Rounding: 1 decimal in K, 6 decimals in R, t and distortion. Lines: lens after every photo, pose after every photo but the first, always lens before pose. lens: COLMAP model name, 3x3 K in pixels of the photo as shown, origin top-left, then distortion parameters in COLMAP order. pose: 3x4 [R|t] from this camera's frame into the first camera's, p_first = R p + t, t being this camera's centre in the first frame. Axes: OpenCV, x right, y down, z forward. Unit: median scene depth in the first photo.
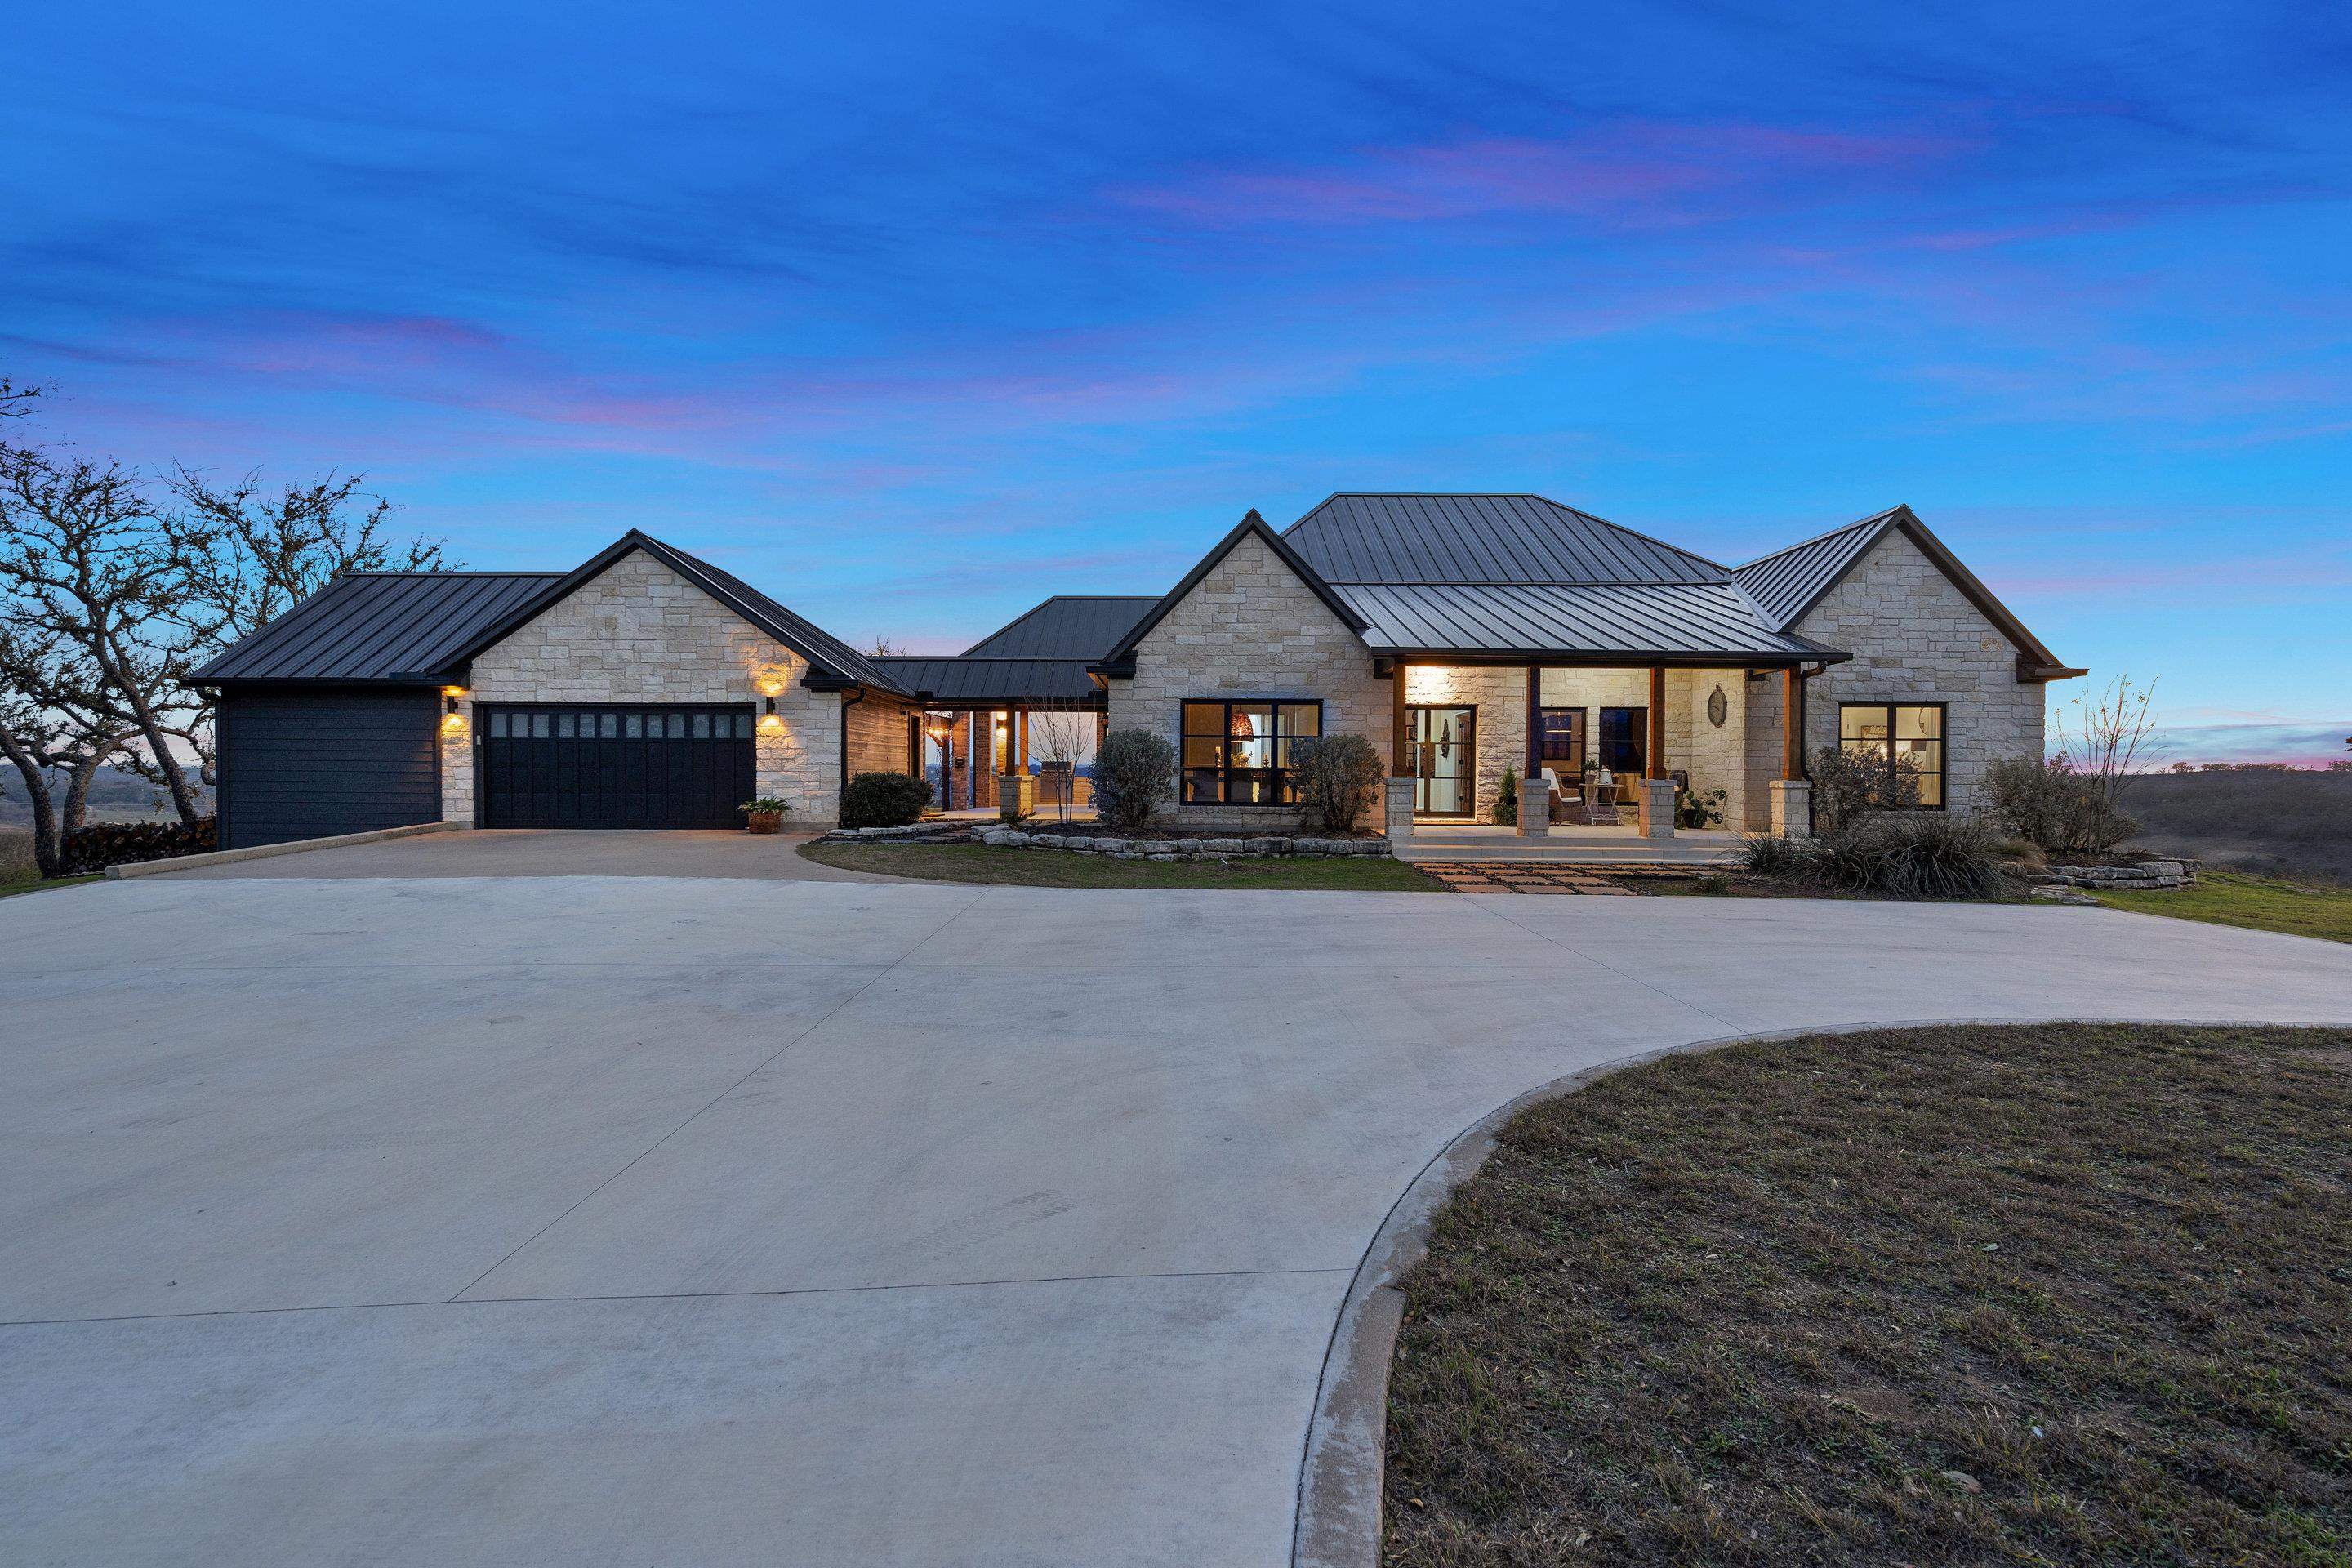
lens RADIAL K [[1191.2, 0, 1178.5], [0, 1191.2, 823.3], [0, 0, 1]] dist [0.002096, 0.000445]
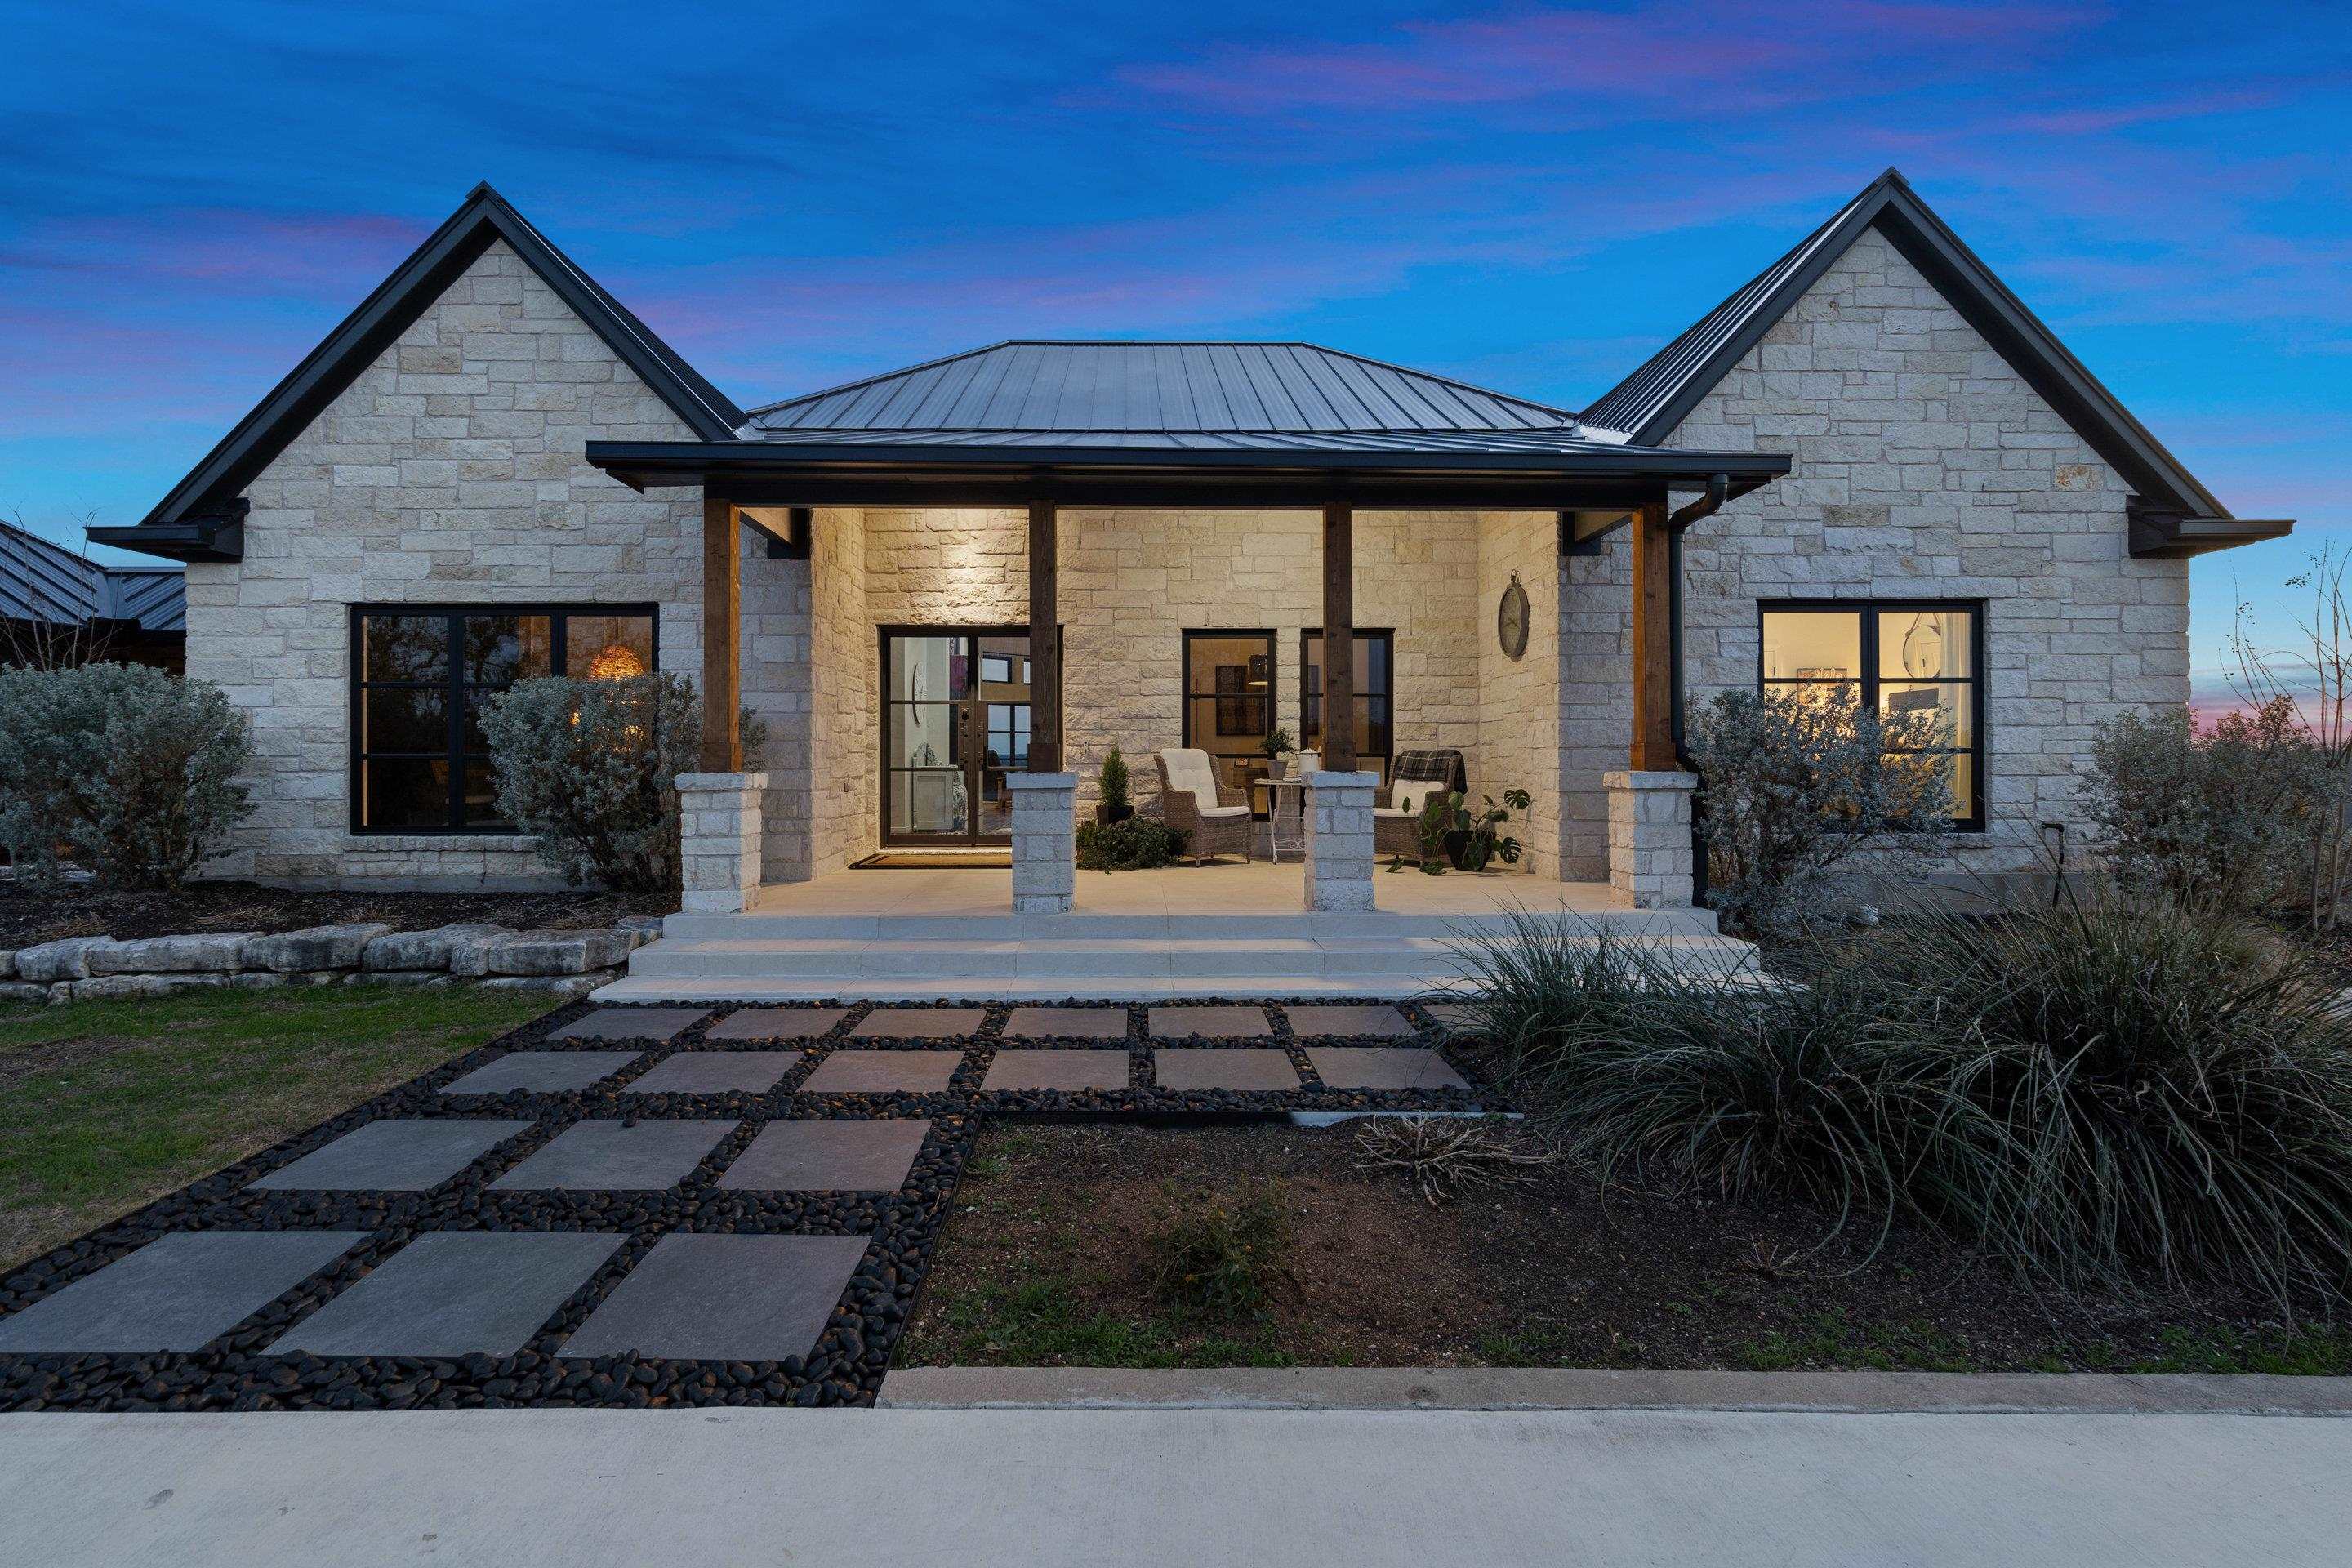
lens RADIAL K [[1119.3, 0, 1178.3], [0, 1119.3, 795.8], [0, 0, 1]] dist [-0.002093, 0.000213]
pose [[0.999635, -0.009581, 0.025254, 0.315675], [0.009822, 0.999907, -0.009435, -0.023438], [-0.025162, 0.009680, 0.999637, 0.569399]]
